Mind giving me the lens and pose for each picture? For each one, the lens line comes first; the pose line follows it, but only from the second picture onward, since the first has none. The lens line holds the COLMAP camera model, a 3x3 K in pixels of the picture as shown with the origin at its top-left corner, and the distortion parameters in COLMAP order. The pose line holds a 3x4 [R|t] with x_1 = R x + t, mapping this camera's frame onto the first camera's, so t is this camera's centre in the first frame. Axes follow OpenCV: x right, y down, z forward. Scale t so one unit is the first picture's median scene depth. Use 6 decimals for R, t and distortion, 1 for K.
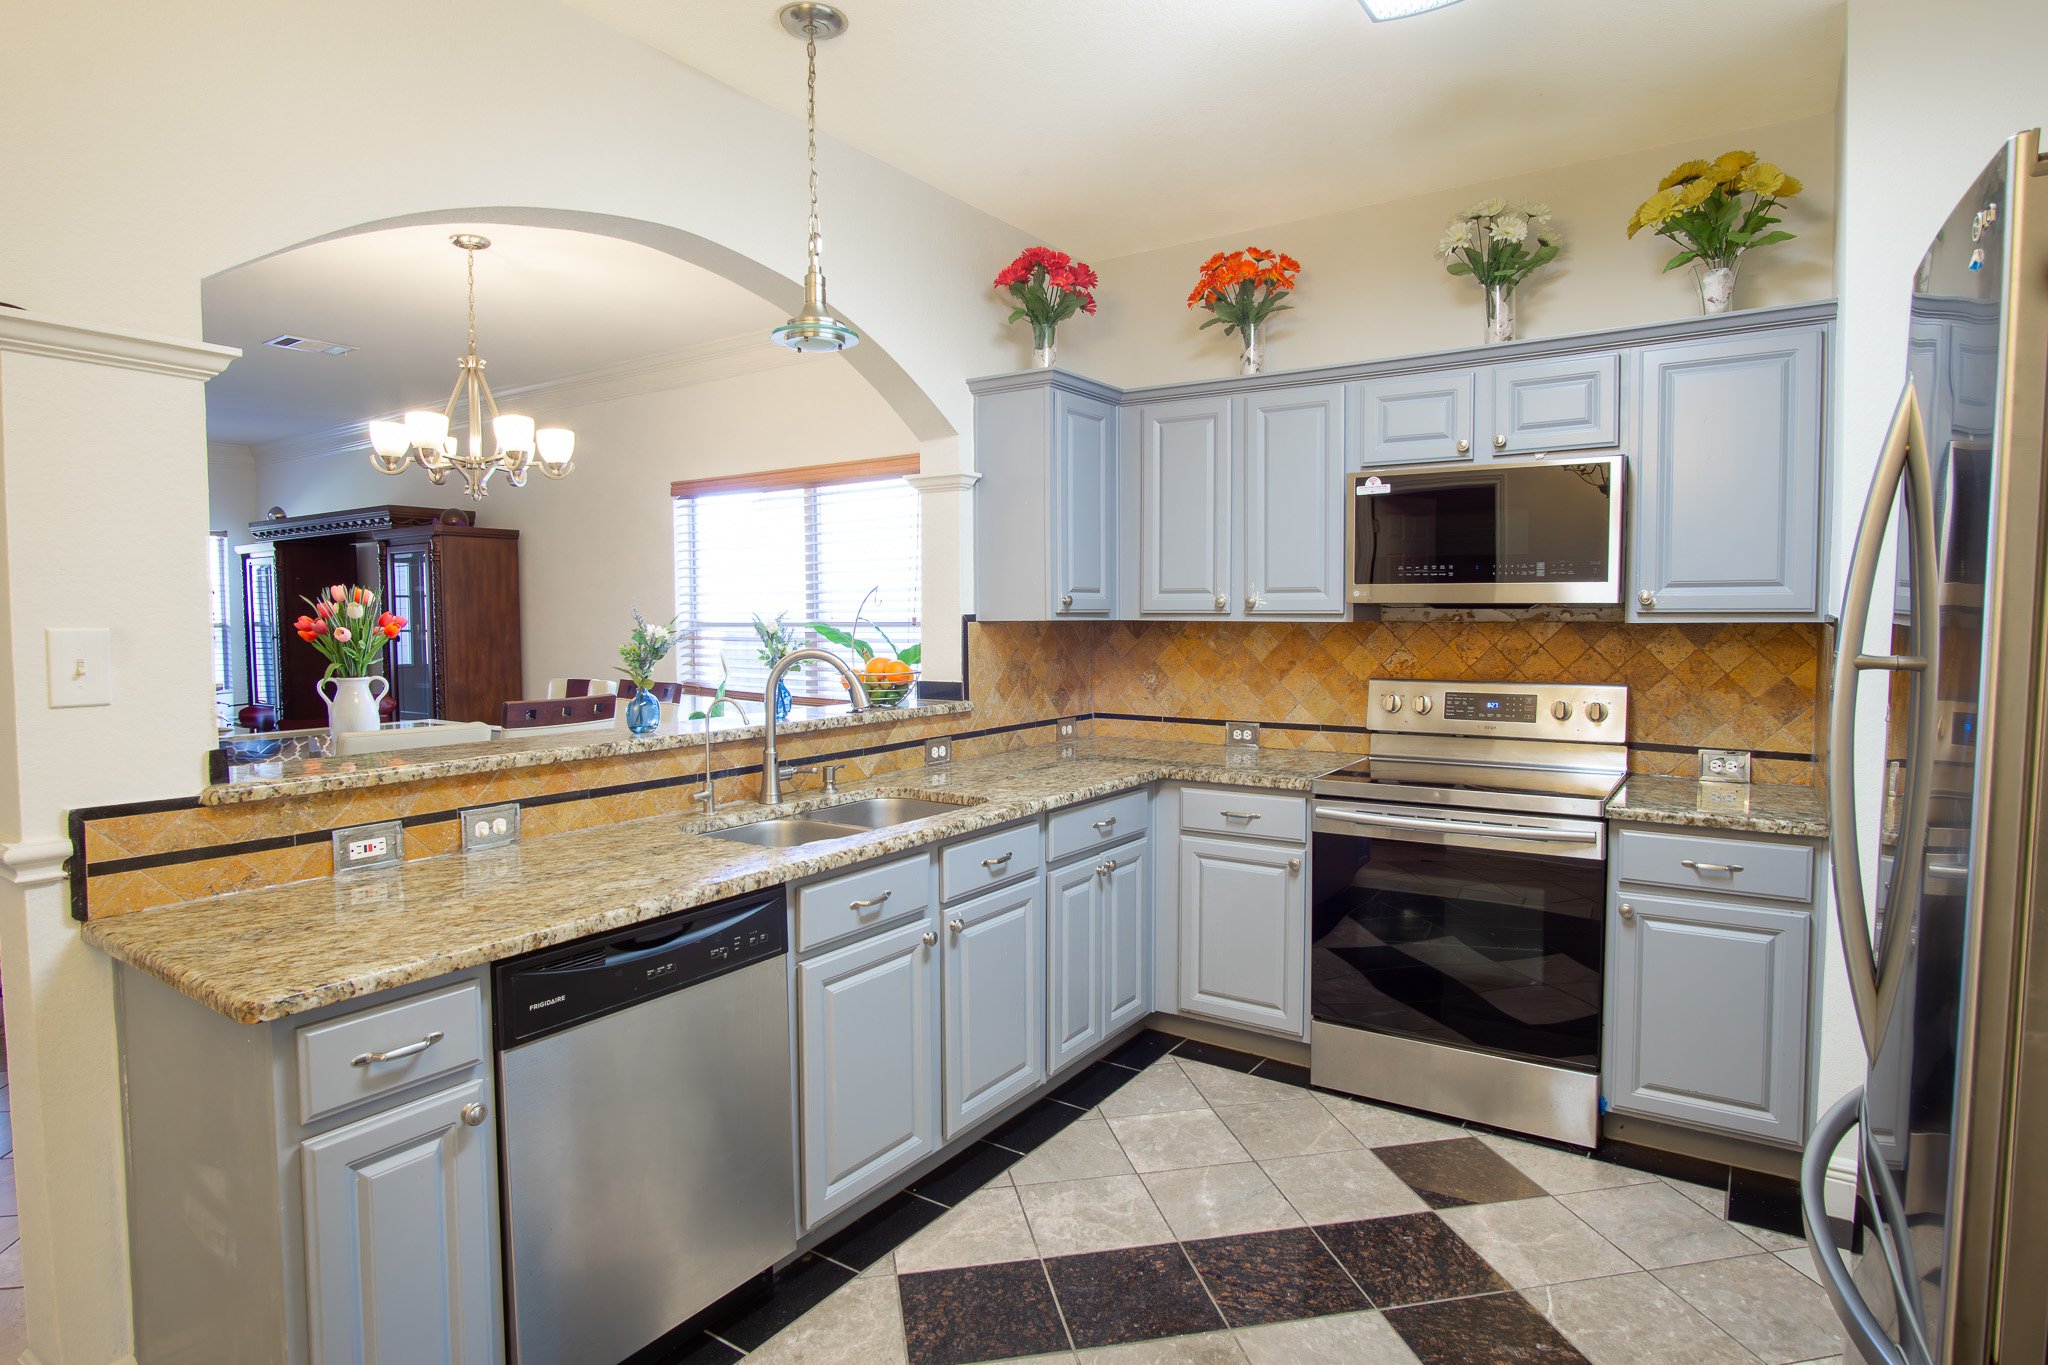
lens RADIAL K [[1115.7, 0, 1035.9], [0, 1115.7, 670.2], [0, 0, 1]] dist [-0.030449, 0.005827]
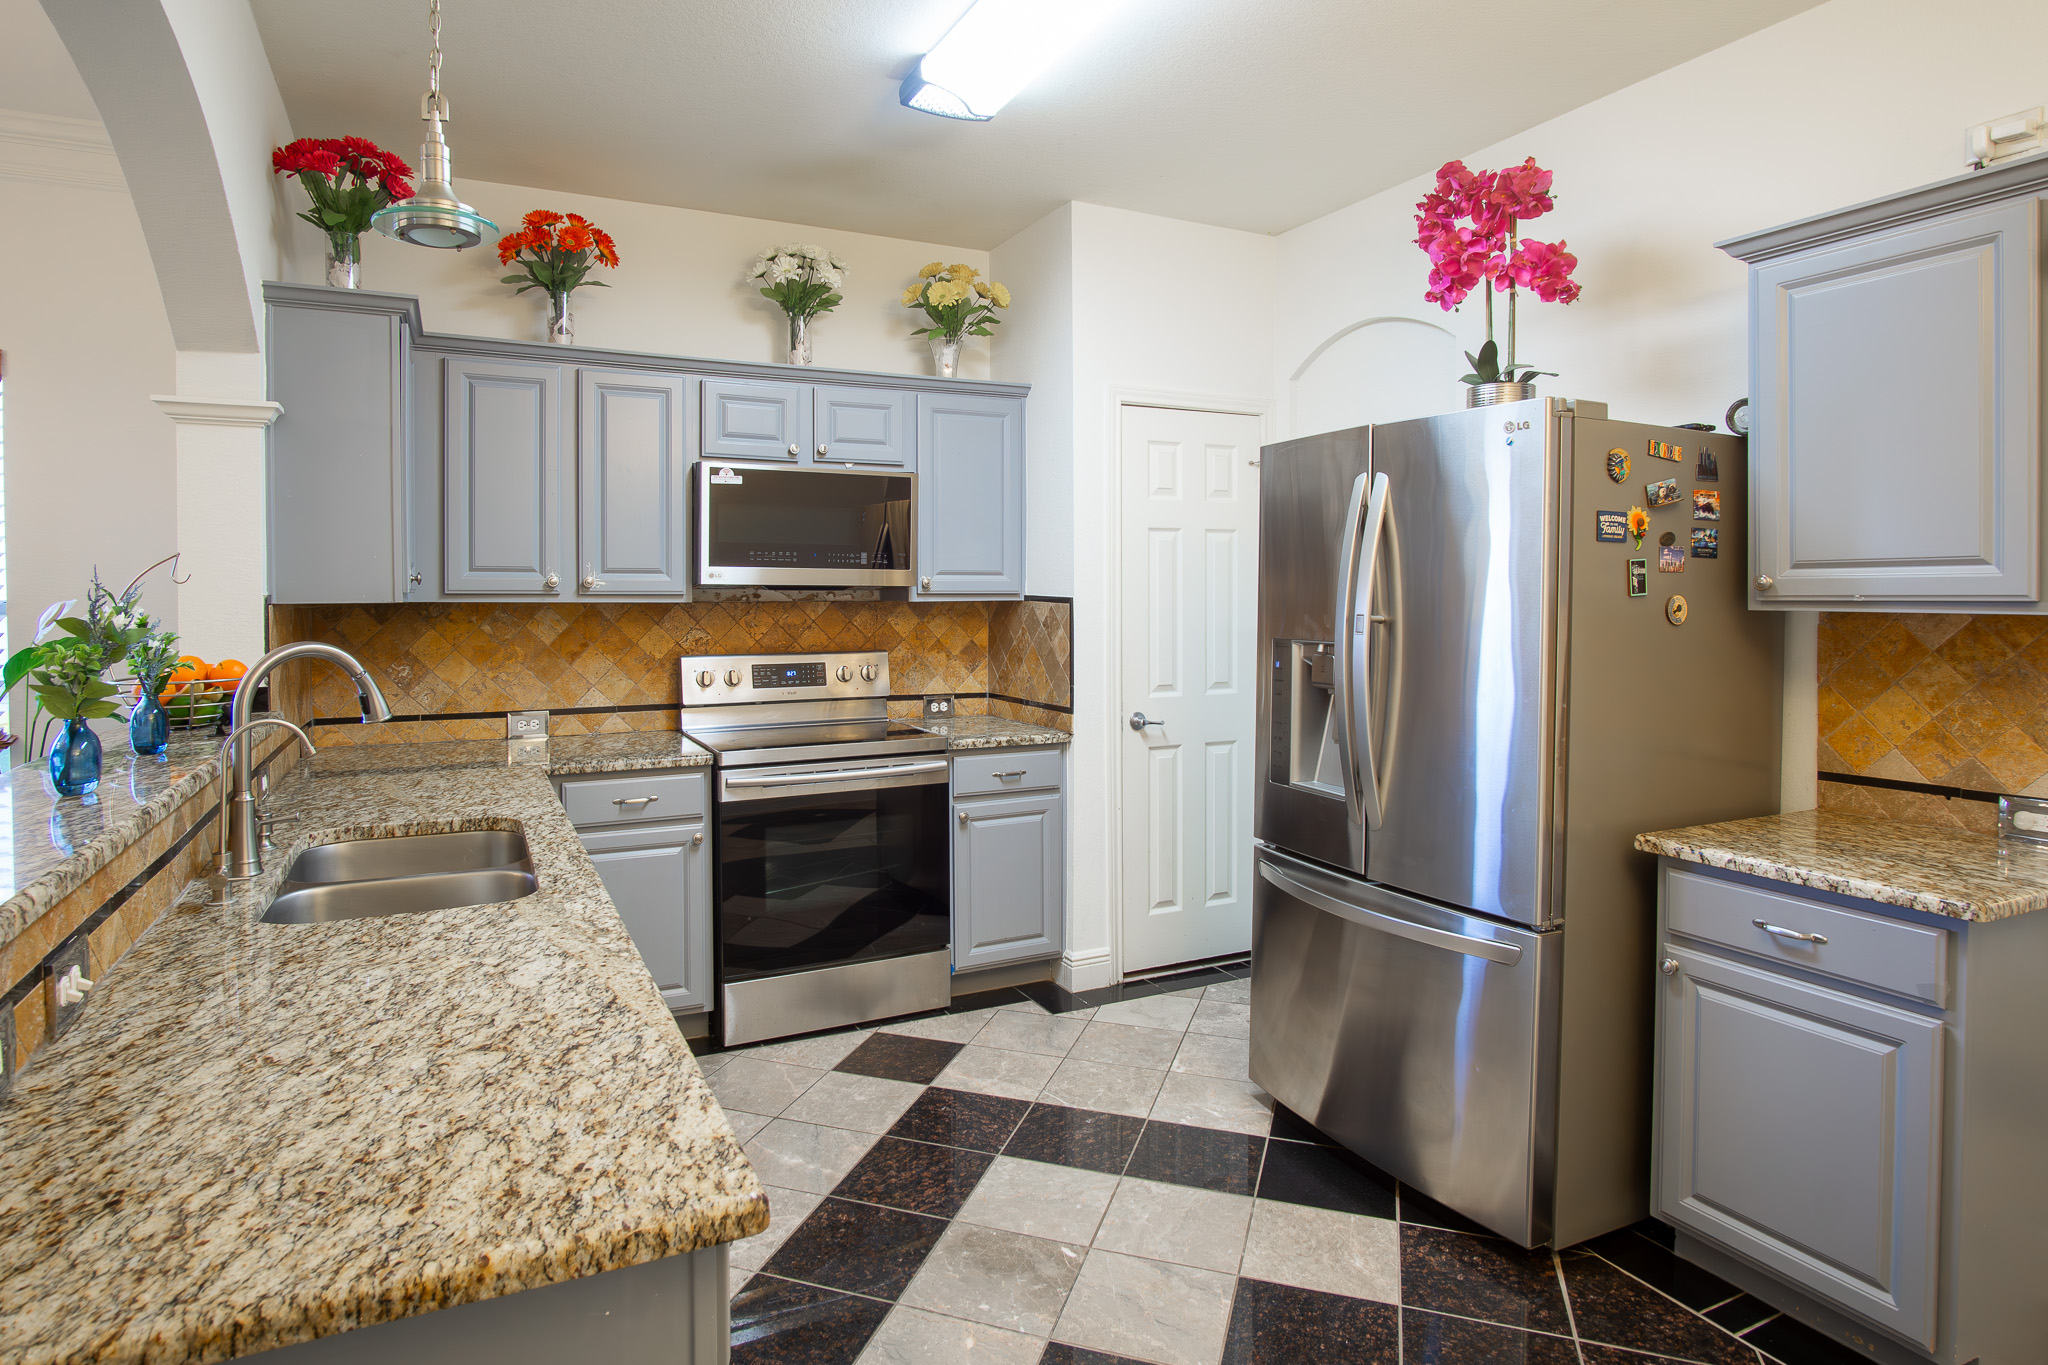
lens RADIAL K [[1115.7, 0, 1016.9], [0, 1115.7, 617.2], [0, 0, 1]] dist [-0.030449, 0.005827]
pose [[0.495720, -0.015592, 0.868342, -0.514989], [0.043613, 0.999024, -0.006960, -0.009379], [-0.867386, 0.041321, 0.495917, 0.232829]]
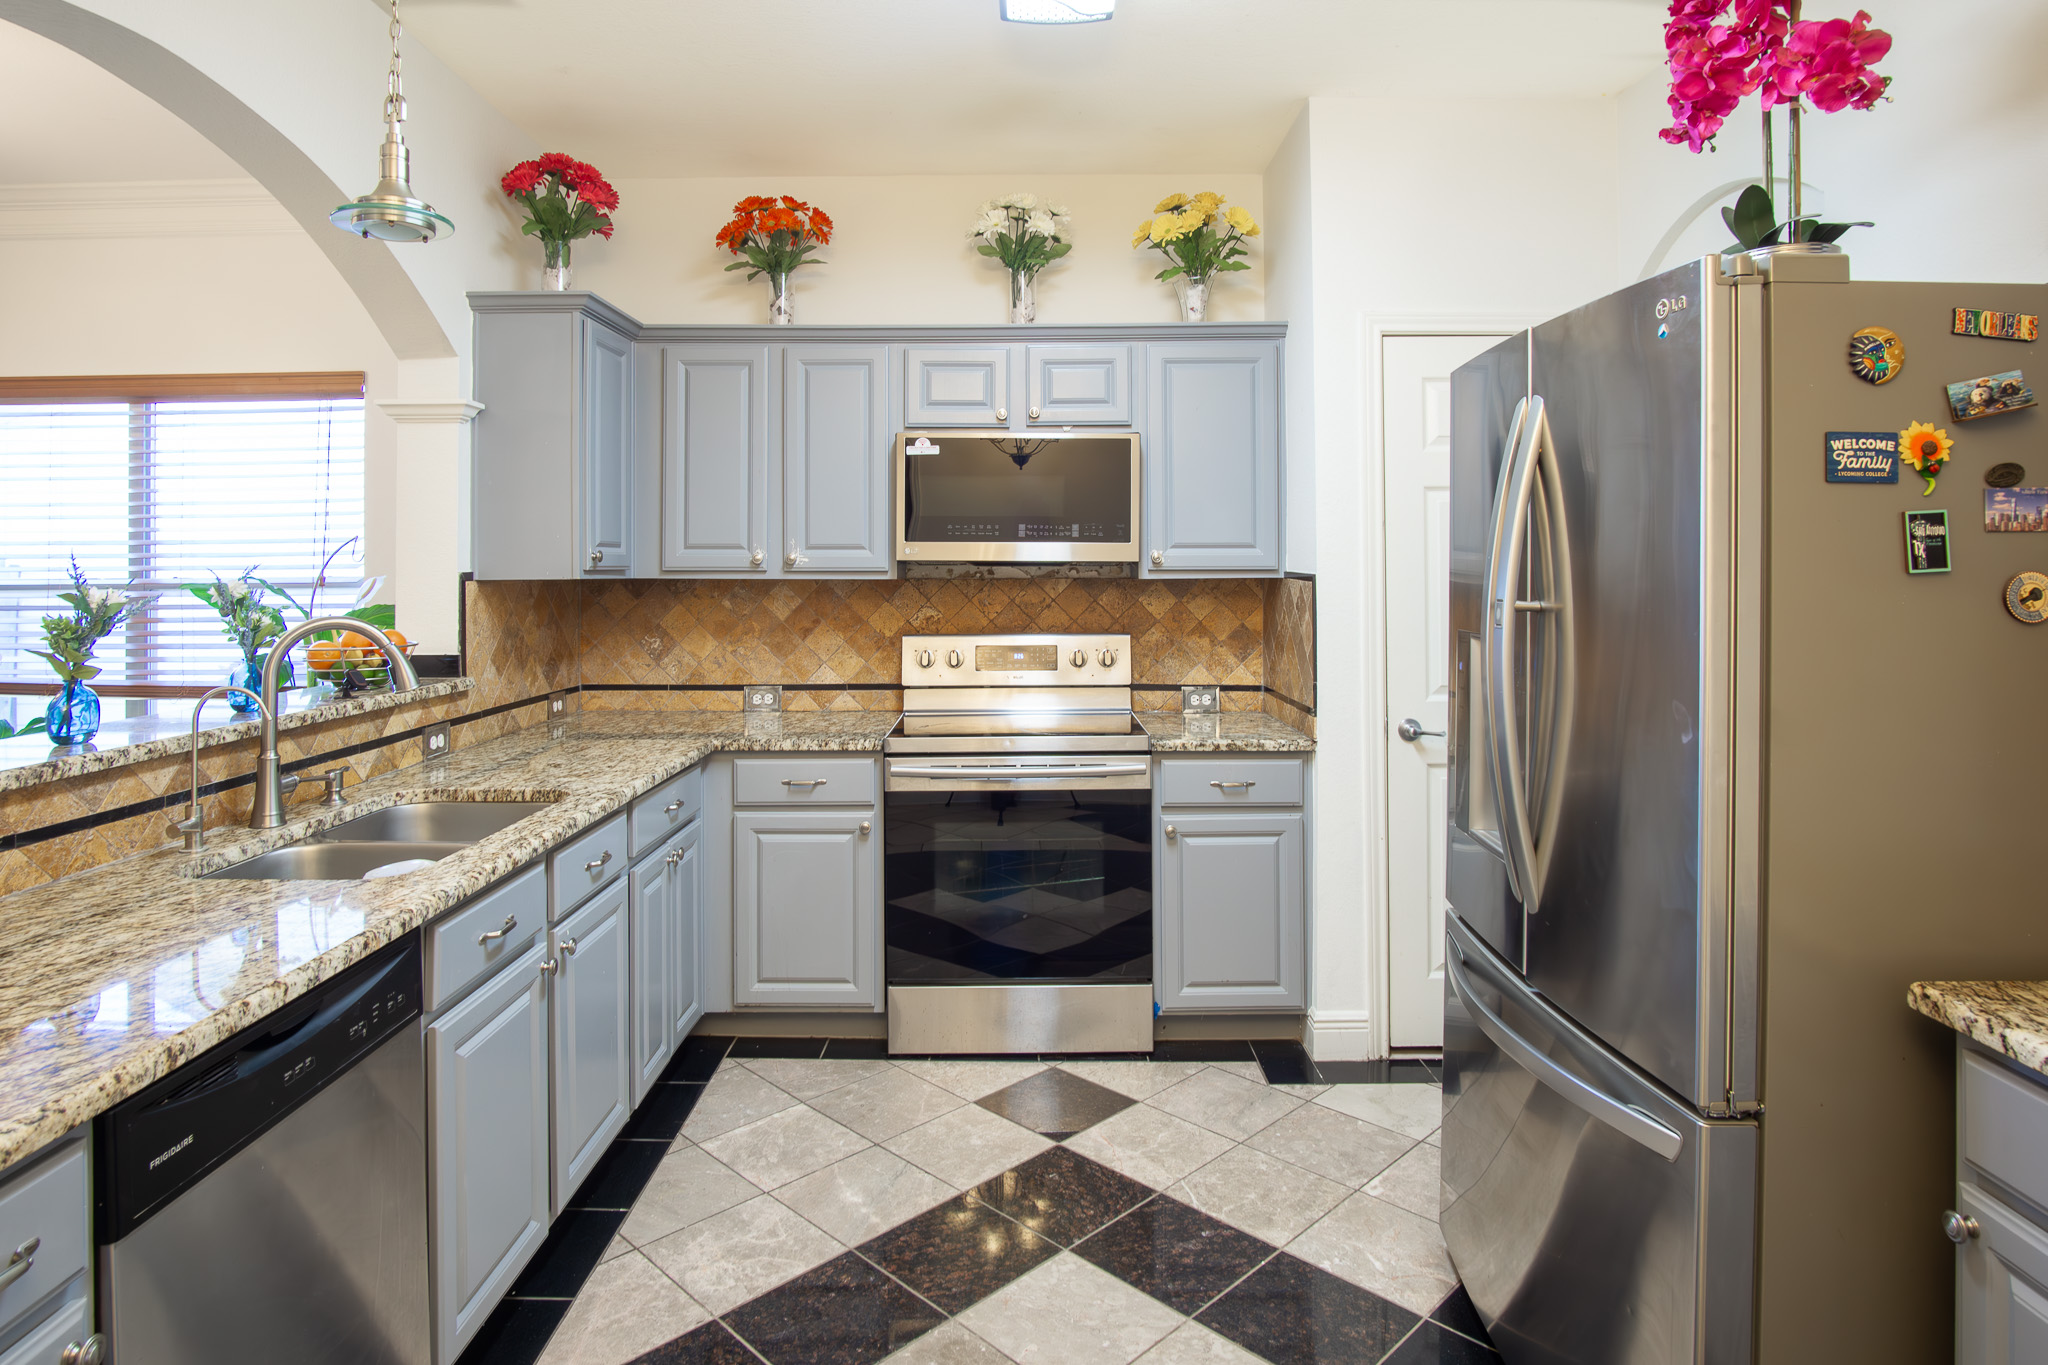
lens RADIAL K [[1159.2, 0, 1036.9], [0, 1159.2, 555.4], [0, 0, 1]] dist [-0.031121, 0.009137]
pose [[0.828511, 0.007439, 0.559924, -0.214924], [0.028947, 0.998006, -0.056092, -0.002556], [-0.559225, 0.062681, 0.826643, 0.064774]]
